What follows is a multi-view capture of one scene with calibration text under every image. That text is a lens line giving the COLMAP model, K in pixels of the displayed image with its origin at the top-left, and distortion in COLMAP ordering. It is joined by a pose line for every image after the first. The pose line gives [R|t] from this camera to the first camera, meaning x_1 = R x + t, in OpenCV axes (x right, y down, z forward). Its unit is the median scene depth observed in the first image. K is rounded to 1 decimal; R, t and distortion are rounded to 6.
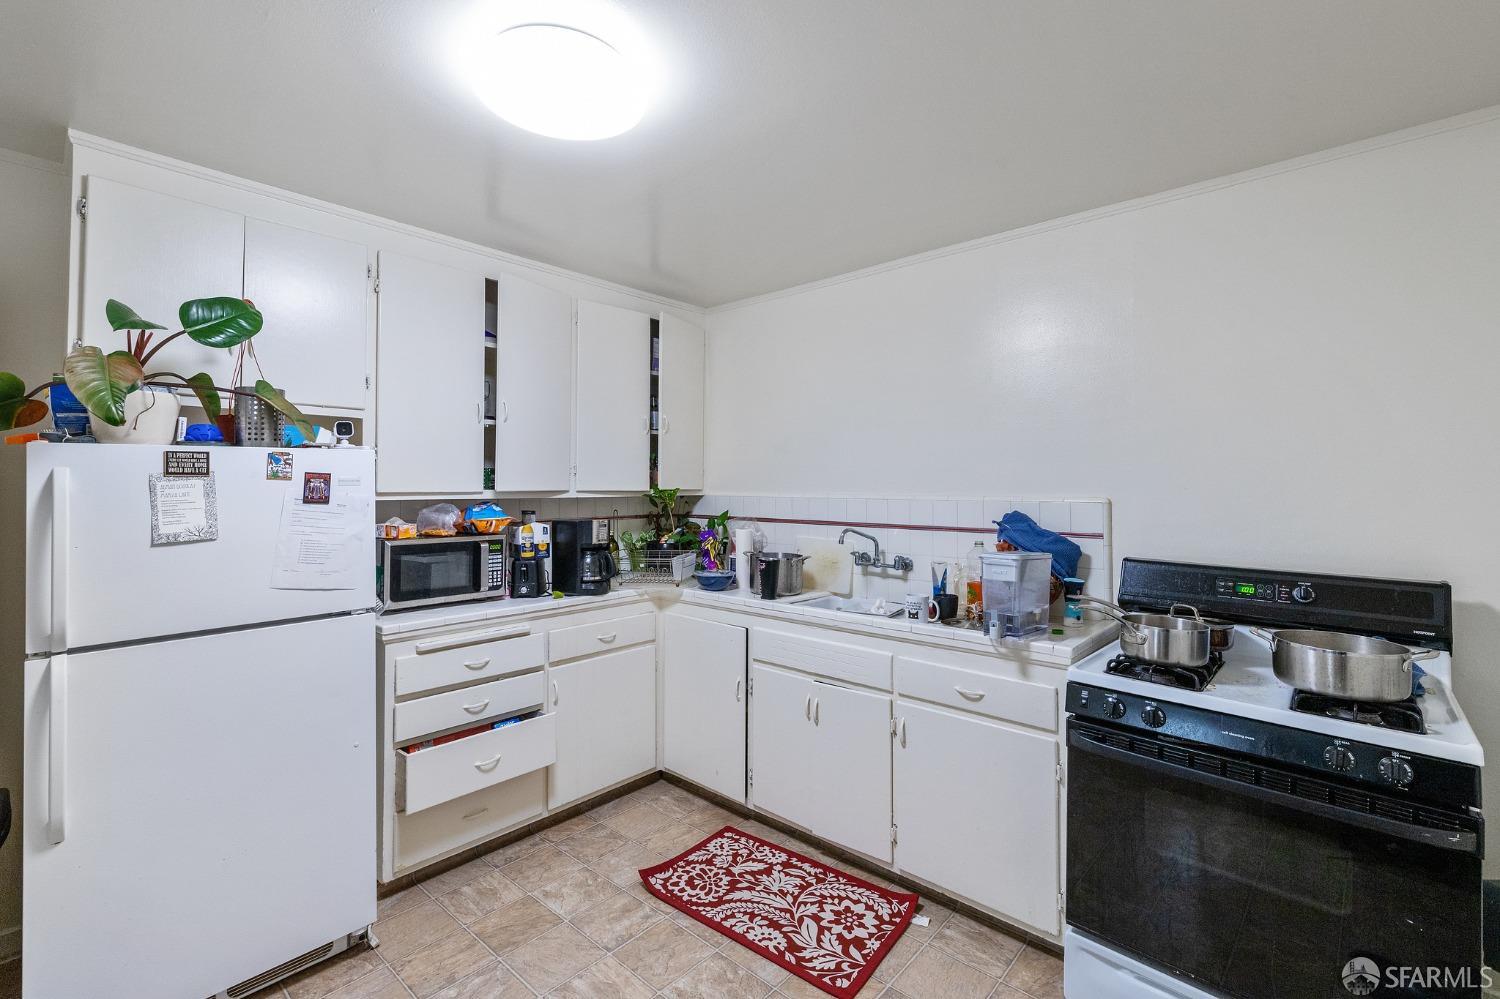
lens RADIAL K [[638.3, 0, 728.9], [0, 638.3, 487.2], [0, 0, 1]] dist [-0.002856, 0.001014]
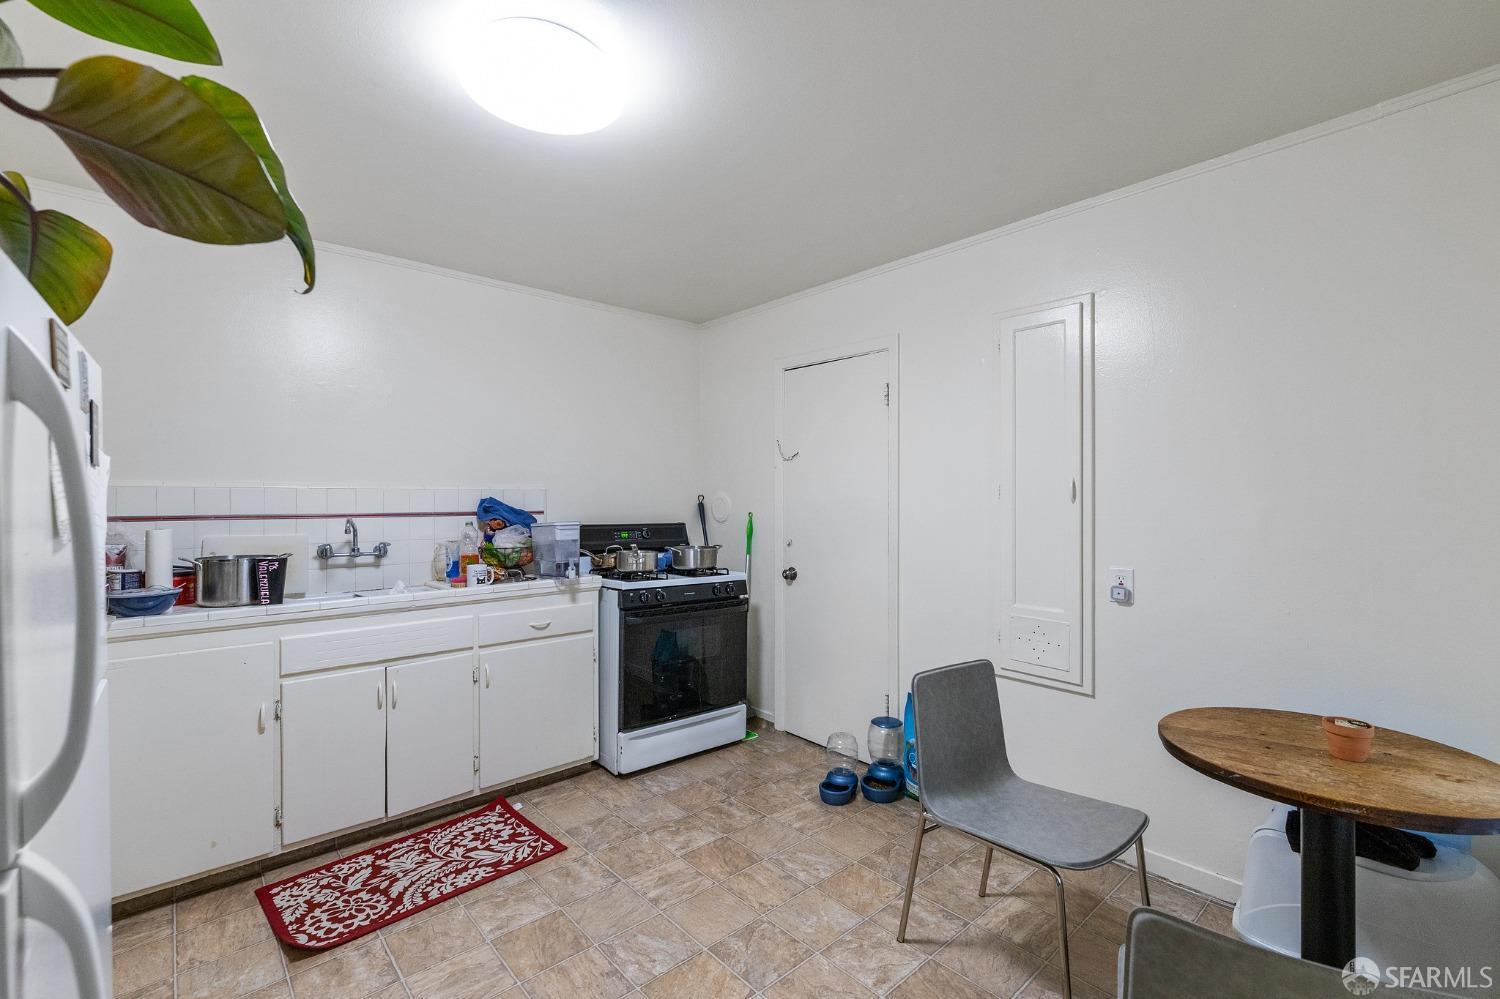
lens RADIAL K [[638.3, 0, 735.4], [0, 638.3, 502.5], [0, 0, 1]] dist [-0.002856, 0.001014]
pose [[0.140531, -0.013568, 0.989983, -0.772318], [-0.002663, 0.999897, 0.014081, 0.027886], [-0.990073, -0.004615, 0.140480, 0.310318]]
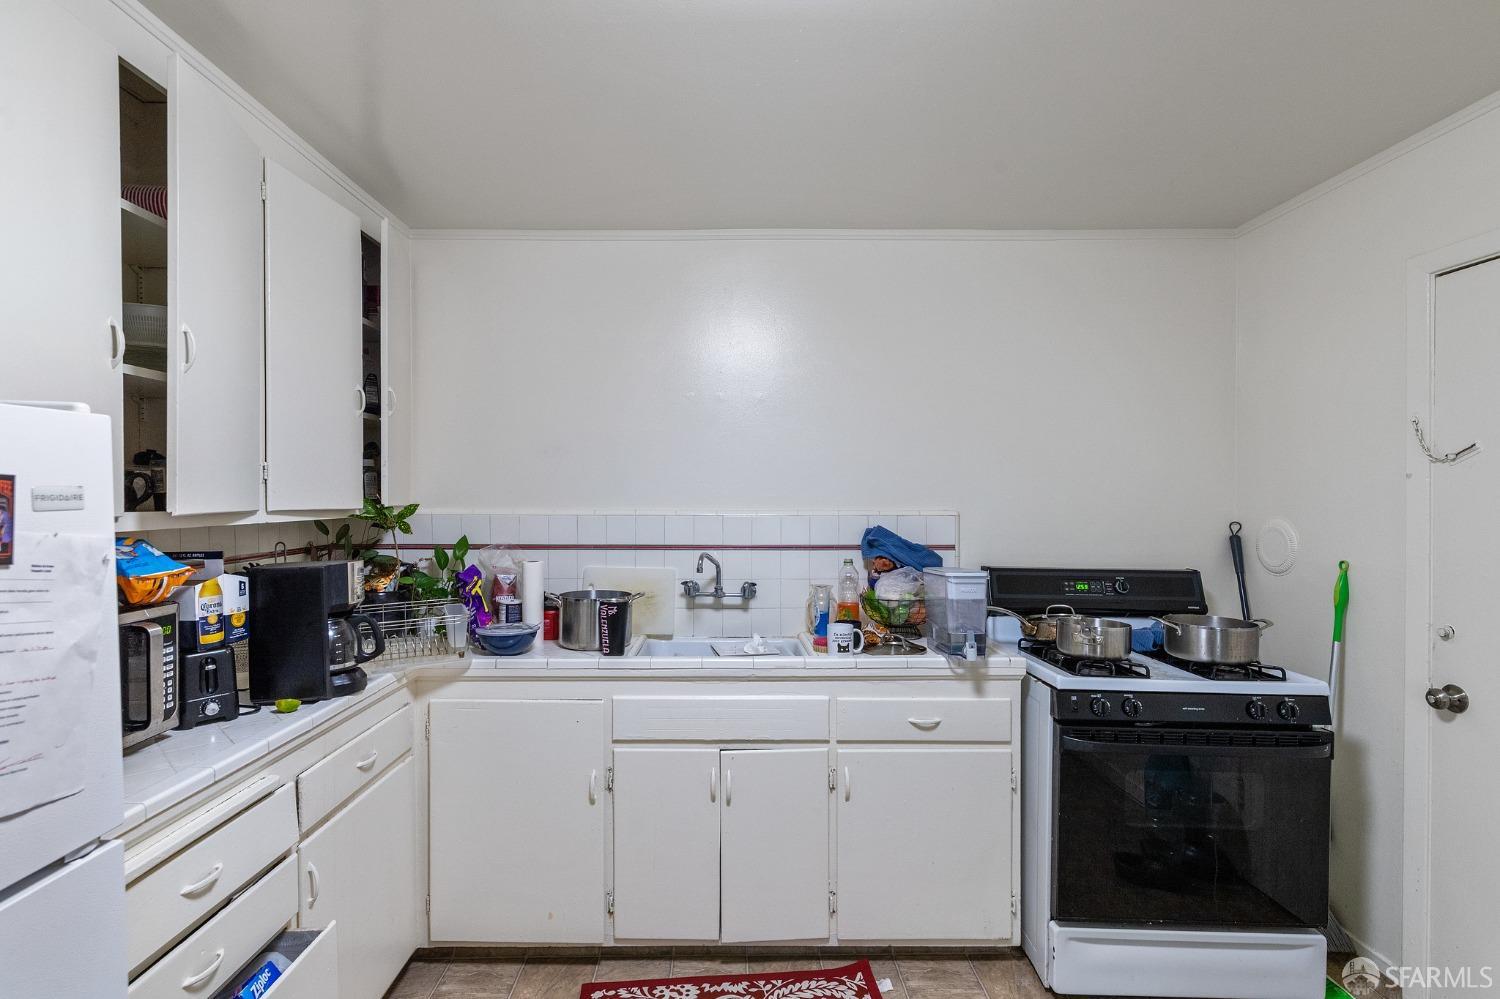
lens RADIAL K [[720.3, 0, 736.2], [0, 720.3, 506.5], [0, 0, 1]] dist [-0.002727, 0.000386]
pose [[0.745088, -0.014037, 0.666818, -0.434289], [0.002910, 0.999837, 0.017796, -0.012102], [-0.666960, -0.011319, 0.745008, 0.325810]]
